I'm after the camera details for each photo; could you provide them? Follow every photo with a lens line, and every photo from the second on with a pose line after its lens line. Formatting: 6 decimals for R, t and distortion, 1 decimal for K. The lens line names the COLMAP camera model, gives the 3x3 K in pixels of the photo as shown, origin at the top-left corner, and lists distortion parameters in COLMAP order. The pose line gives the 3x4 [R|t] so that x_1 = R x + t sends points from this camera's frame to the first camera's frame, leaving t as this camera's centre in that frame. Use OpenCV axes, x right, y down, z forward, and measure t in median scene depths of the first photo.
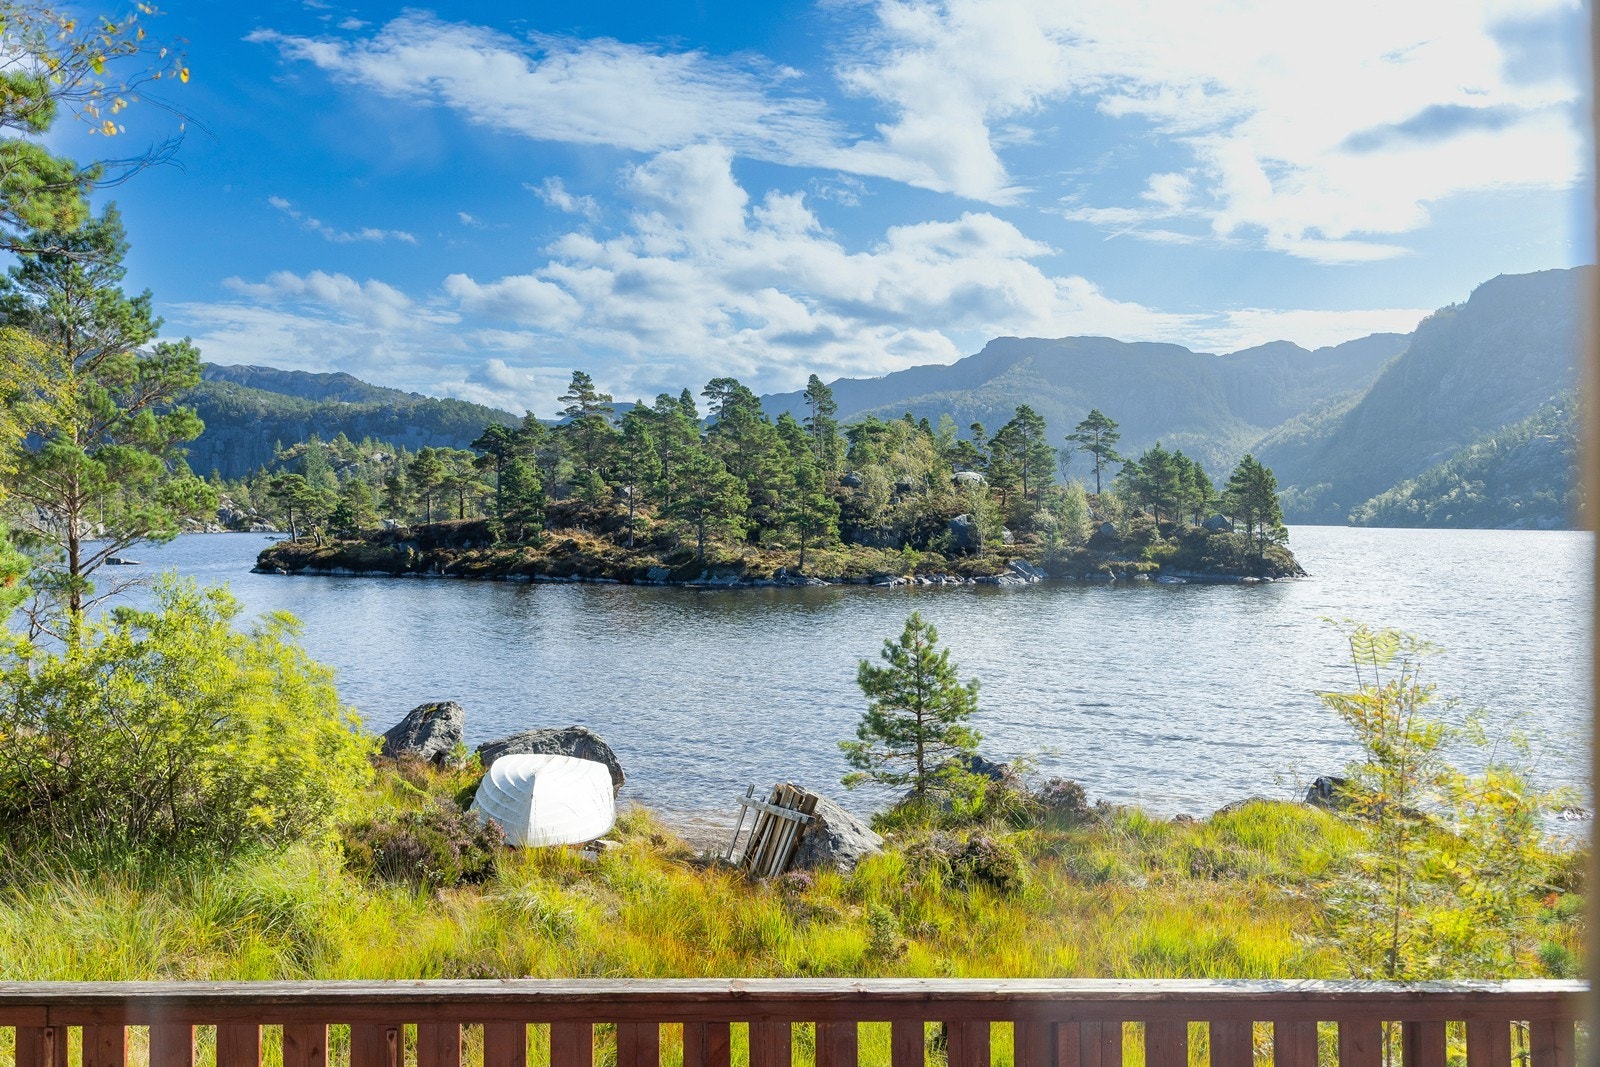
lens RADIAL K [[1460.1, 0, 816.0], [0, 1460.1, 444.8], [0, 0, 1]] dist [-0.004002, 0.000000]
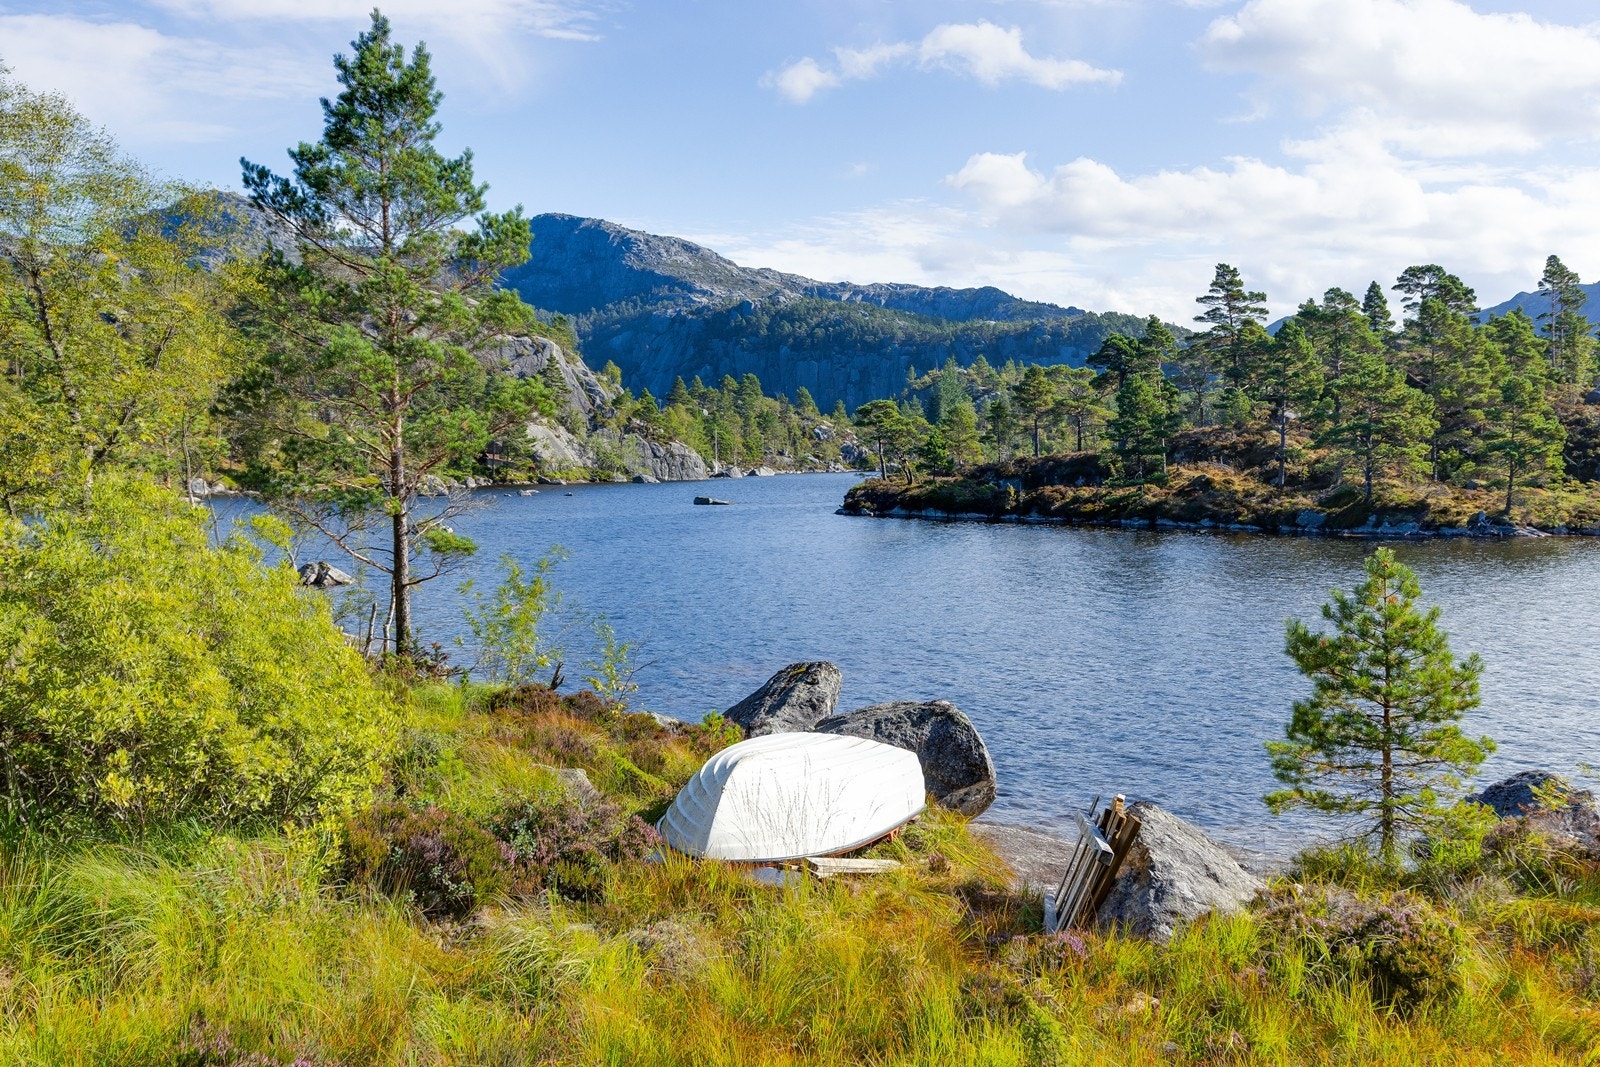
lens RADIAL K [[1779.0, 0, 828.5], [0, 1779.0, 493.4], [0, 0, 1]] dist [-0.009759, 0.000000]
pose [[0.917965, 0.003847, -0.396642, 0.026135], [0.024334, 0.997523, 0.065992, 0.005400], [0.395914, -0.070230, 0.915598, 0.031447]]
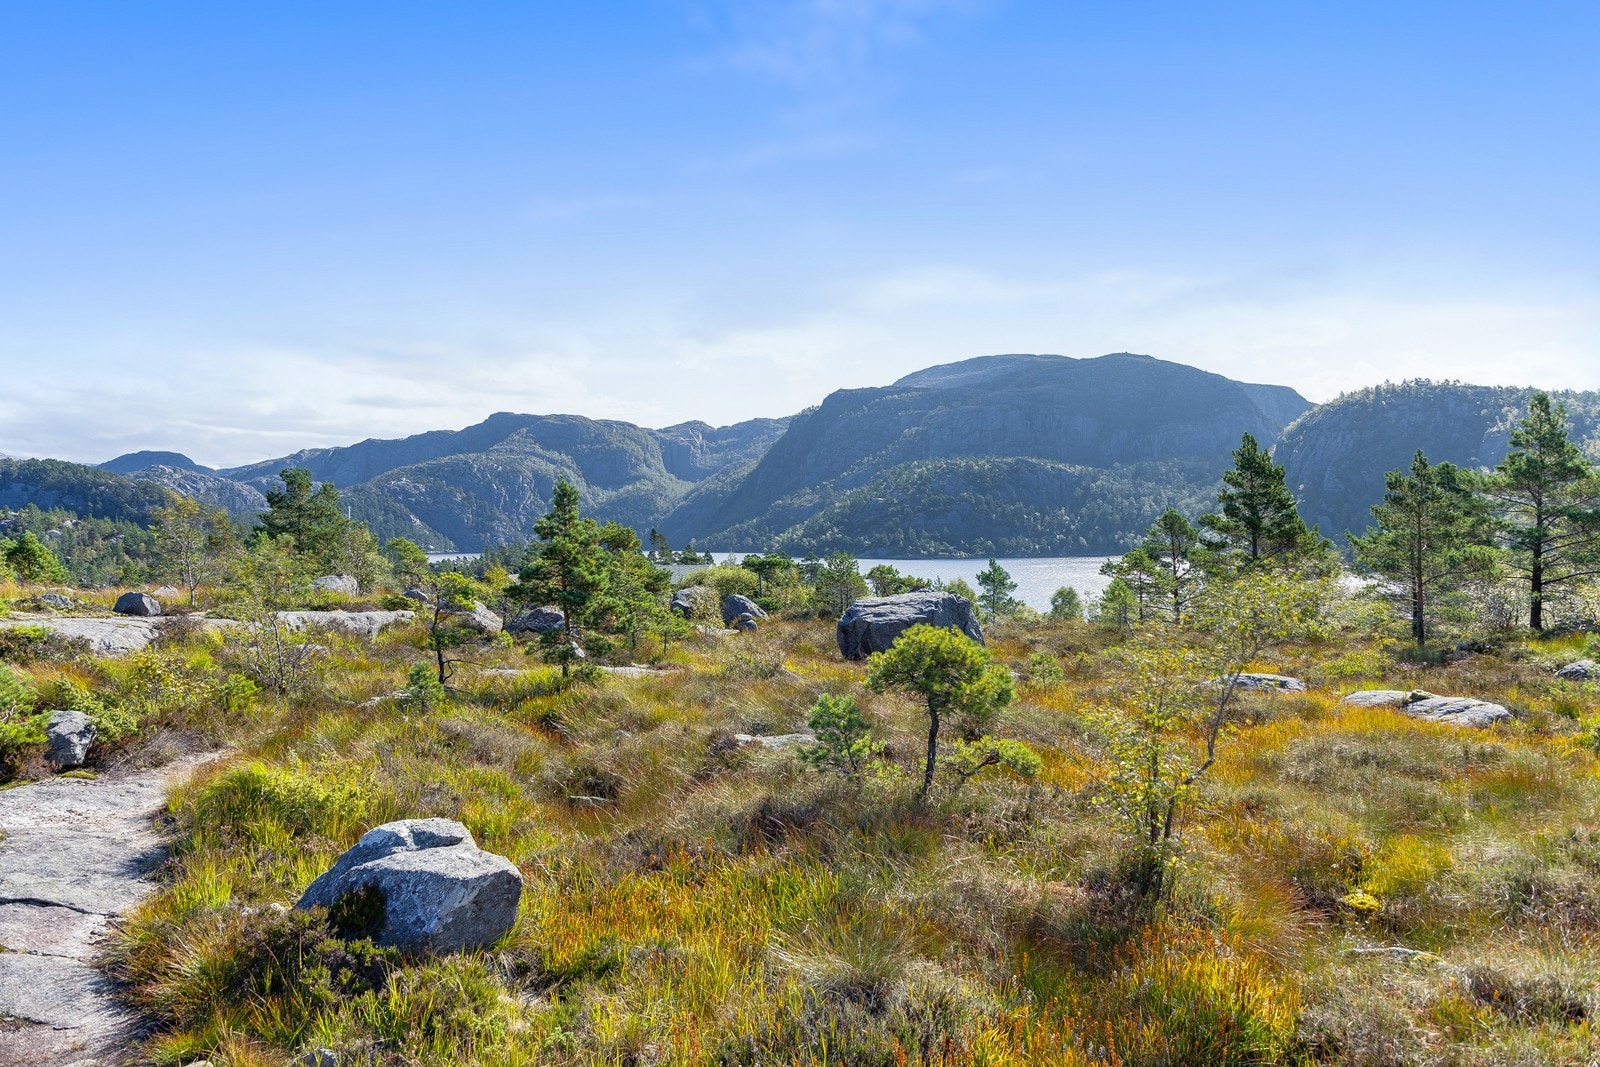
lens RADIAL K [[1072.5, 0, 801.9], [0, 1072.5, 529.0], [0, 0, 1]] dist [0.011620, -0.001021]
pose [[0.910732, -0.010408, 0.412866, -0.490375], [-0.006990, 0.999151, 0.040607, -0.127204], [-0.412938, -0.039868, 0.909886, -0.421807]]
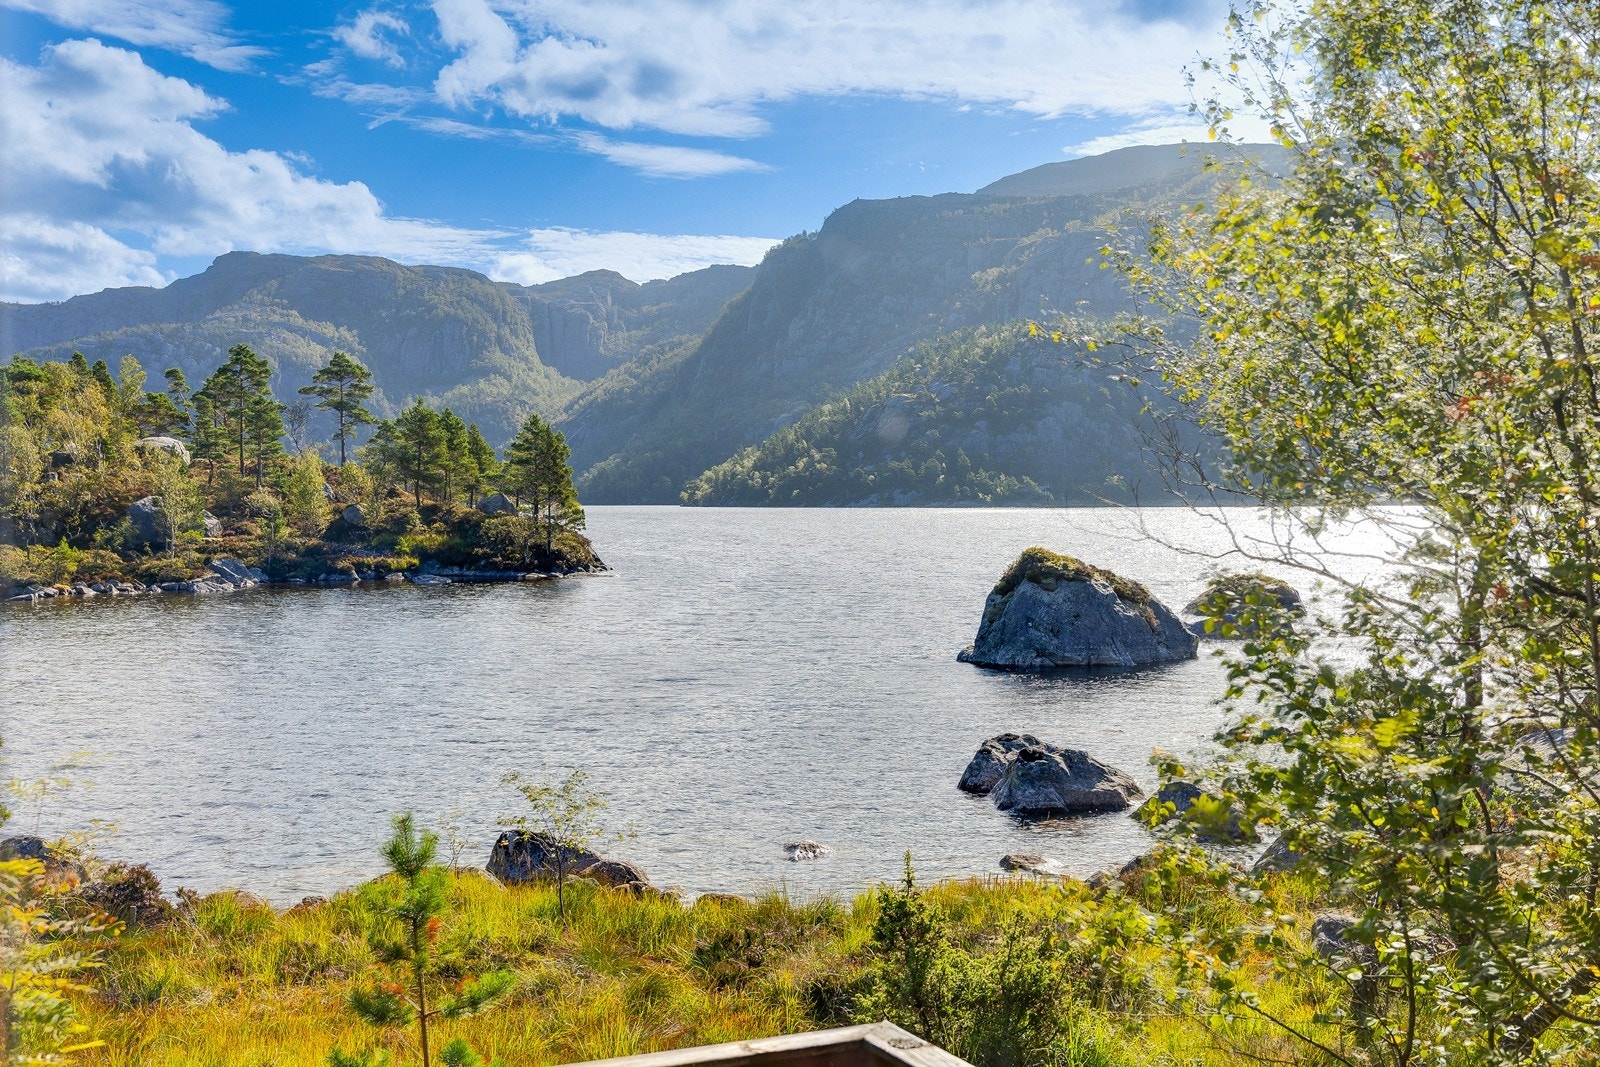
lens RADIAL K [[1946.2, 0, 801.4], [0, 1946.2, 430.8], [0, 0, 1]] dist [-0.023474, 0.000000]
pose [[0.917187, 0.002289, 0.398450, 0.015538], [-0.008357, 0.999874, 0.013493, -0.000039], [-0.398369, -0.015705, 0.917091, -0.000887]]
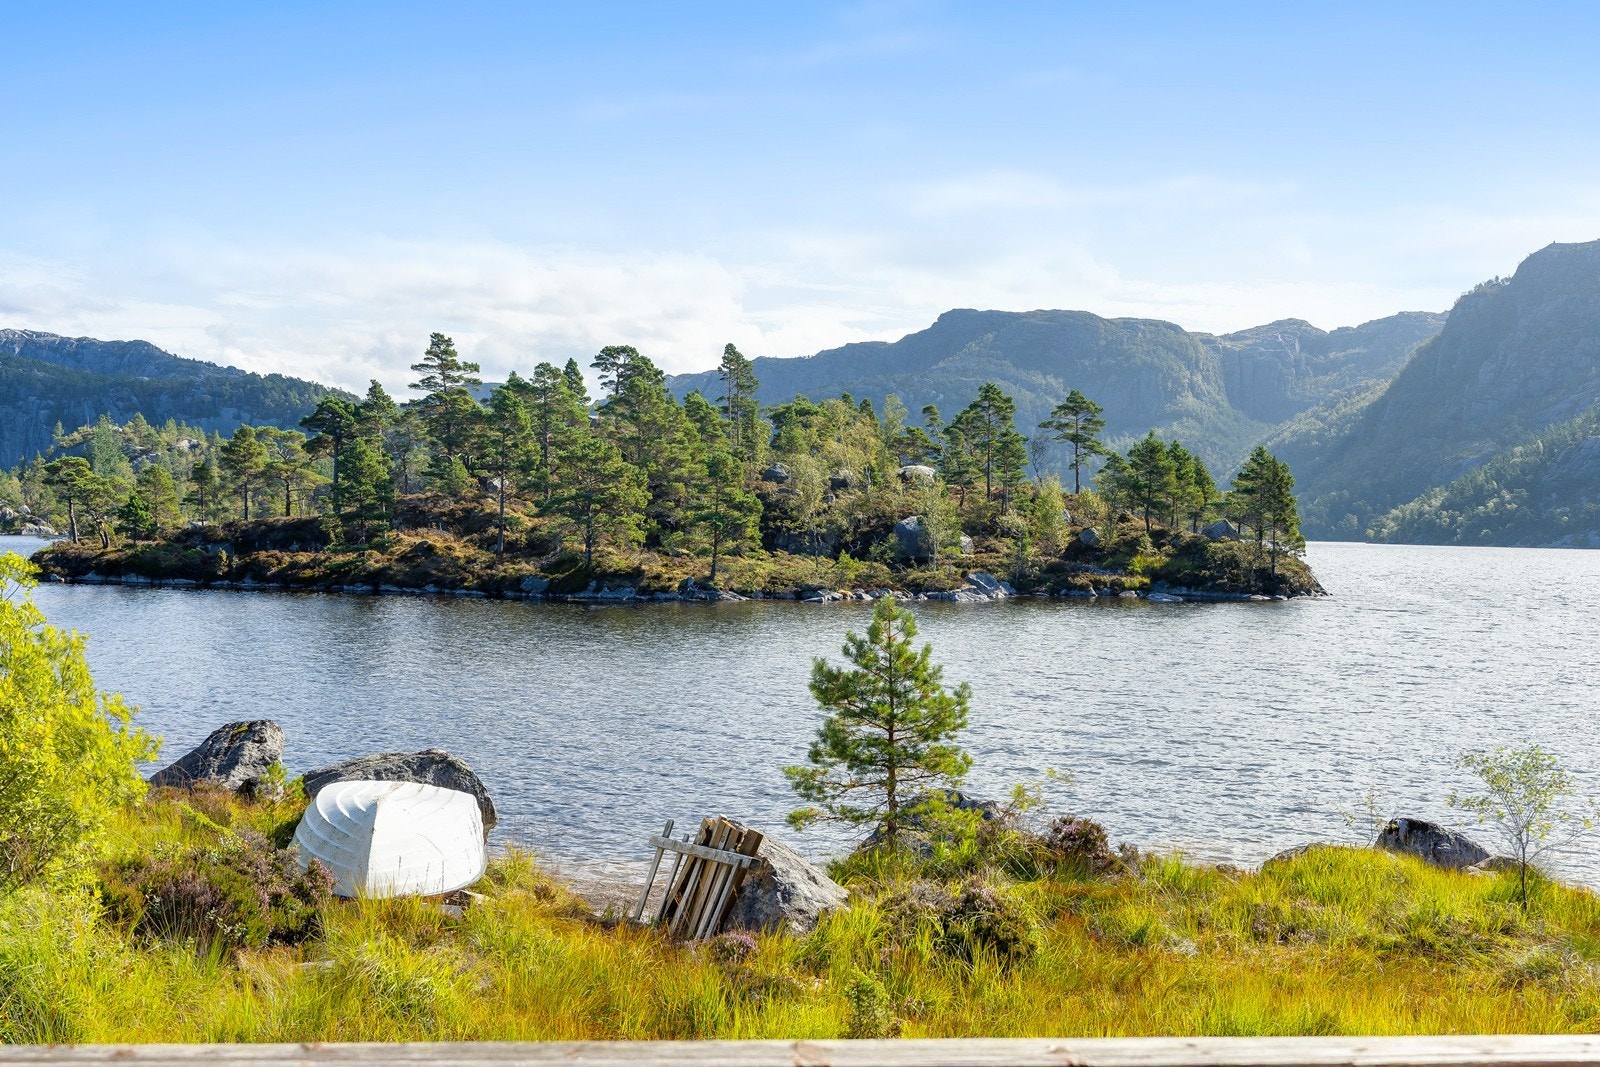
lens RADIAL K [[1779.0, 0, 815.3], [0, 1779.0, 500.3], [0, 0, 1]] dist [-0.009759, 0.000000]
pose [[0.998722, 0.010642, 0.049416, -0.002559], [-0.012346, 0.999335, 0.034319, 0.005648], [-0.049018, -0.034886, 0.998188, 0.014286]]
